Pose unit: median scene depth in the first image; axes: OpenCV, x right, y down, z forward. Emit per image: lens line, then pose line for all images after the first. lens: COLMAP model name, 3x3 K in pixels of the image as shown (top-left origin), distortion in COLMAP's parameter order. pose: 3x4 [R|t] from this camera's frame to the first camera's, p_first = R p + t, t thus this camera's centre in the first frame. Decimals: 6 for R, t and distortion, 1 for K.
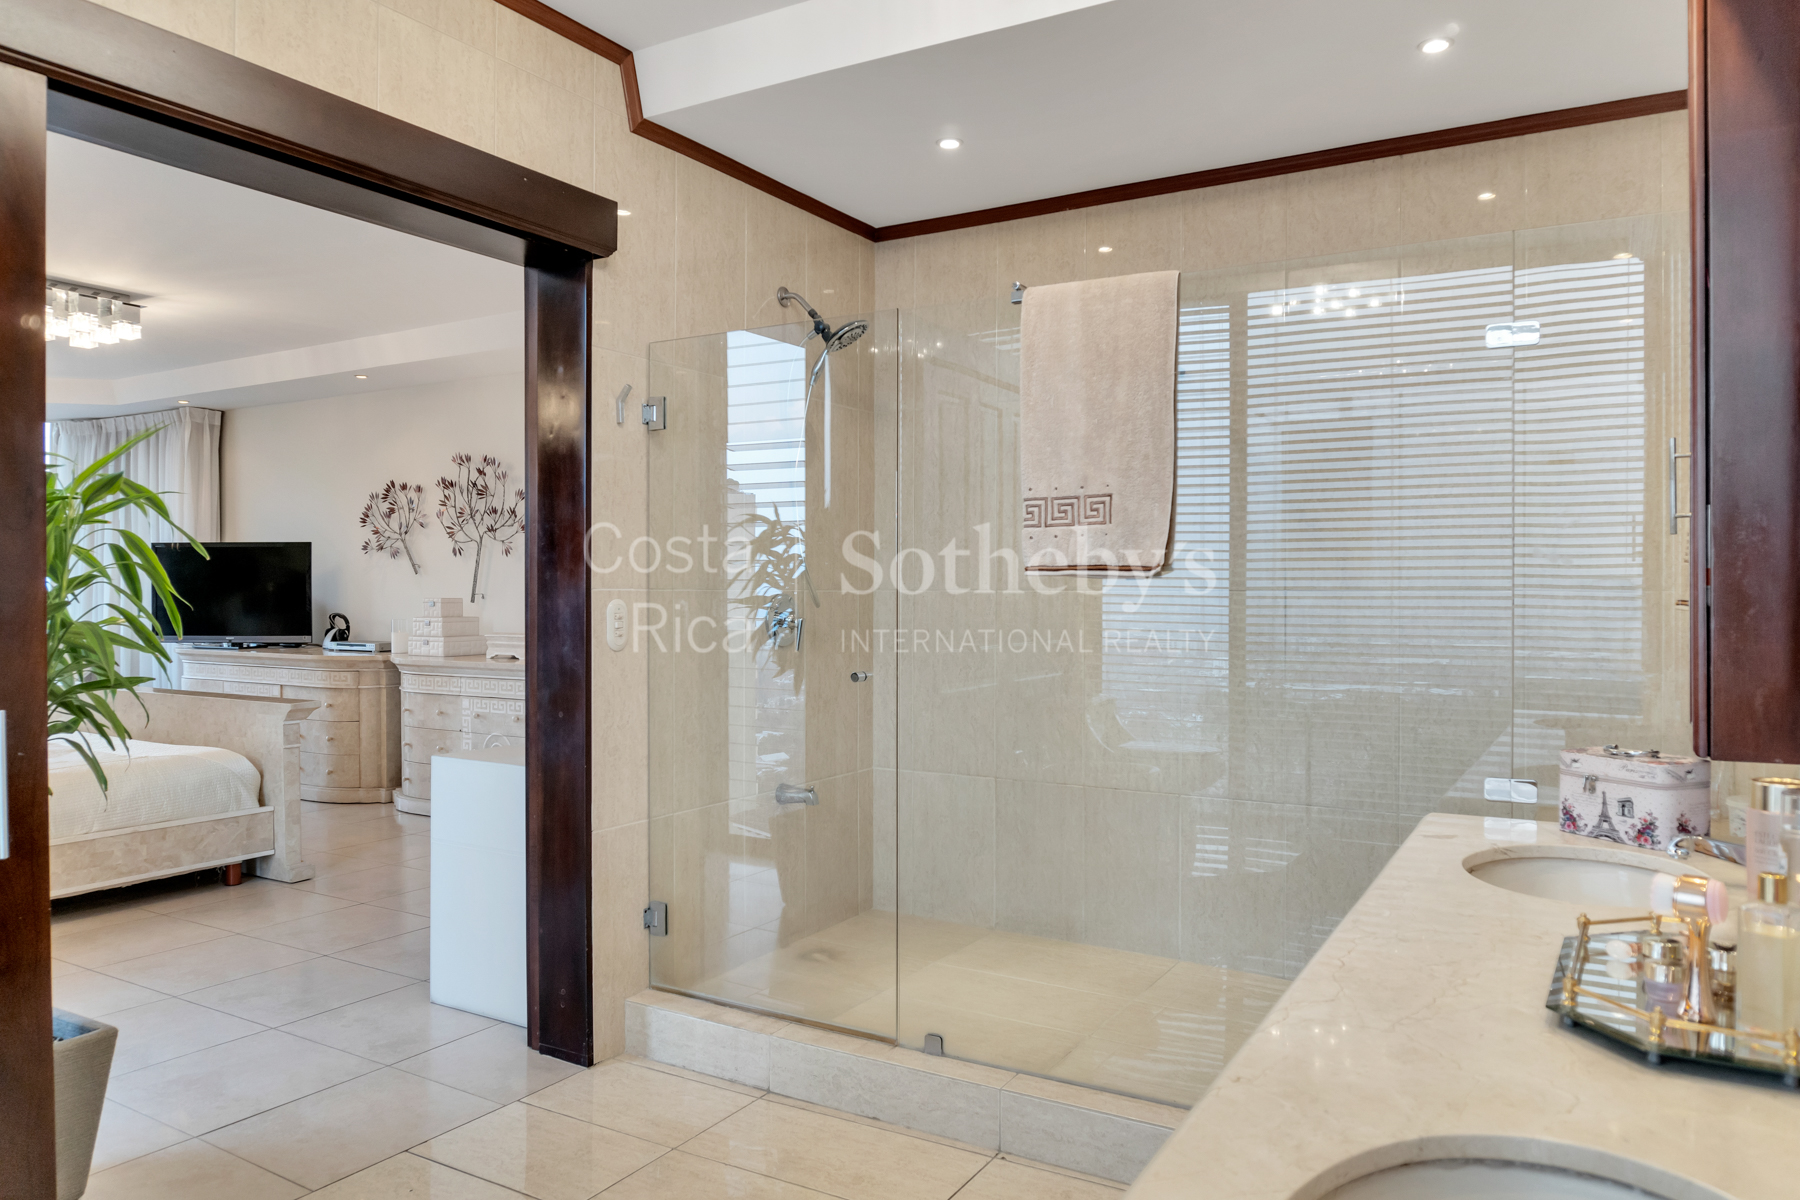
lens RADIAL K [[1229.3, 0, 917.2], [0, 1229.3, 596.8], [0, 0, 1]] dist [-0.023265, -0.002724]
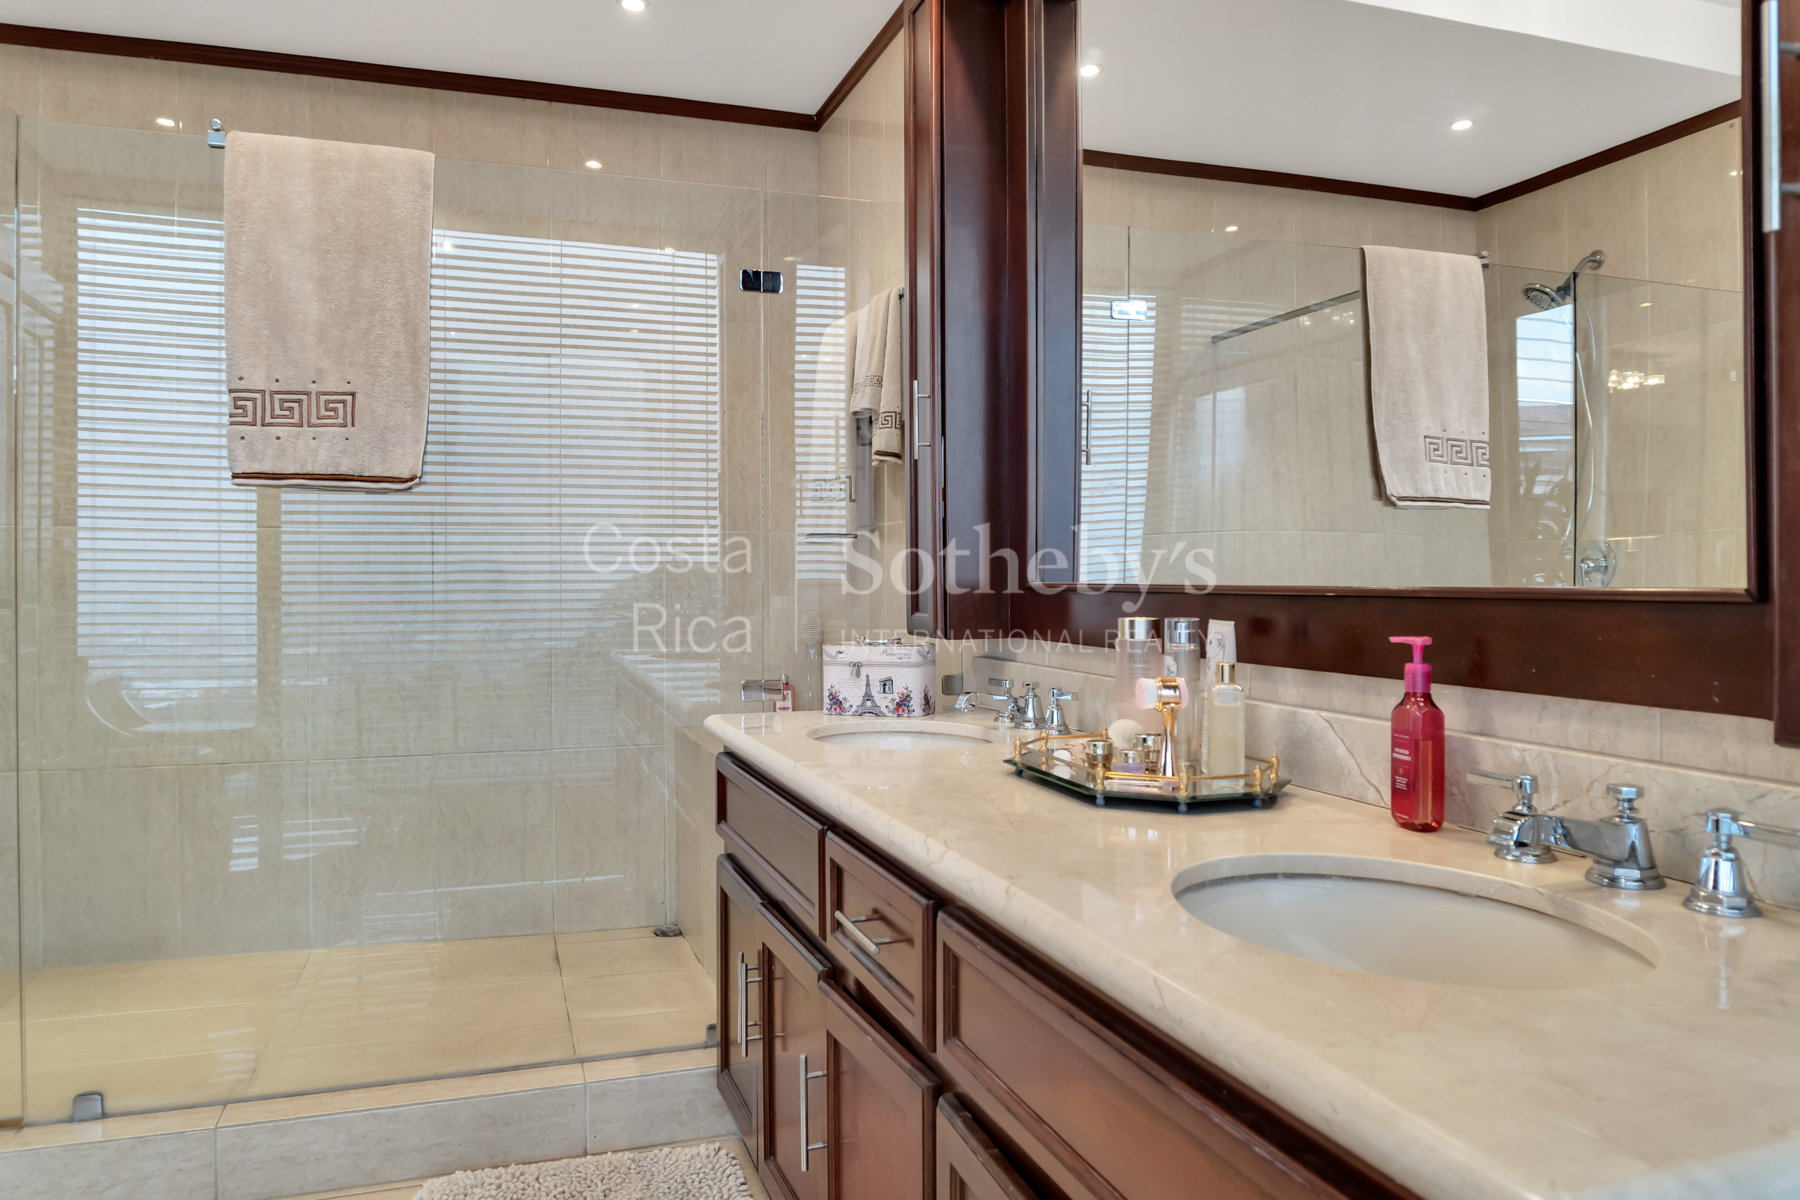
lens RADIAL K [[1246.7, 0, 891.4], [0, 1246.7, 585.0], [0, 0, 1]] dist [-0.033542, 0.000394]
pose [[0.642600, -0.005581, 0.766182, -0.266839], [0.009639, 0.999953, -0.000800, 0.055863], [-0.766141, 0.007899, 0.642623, 0.153648]]
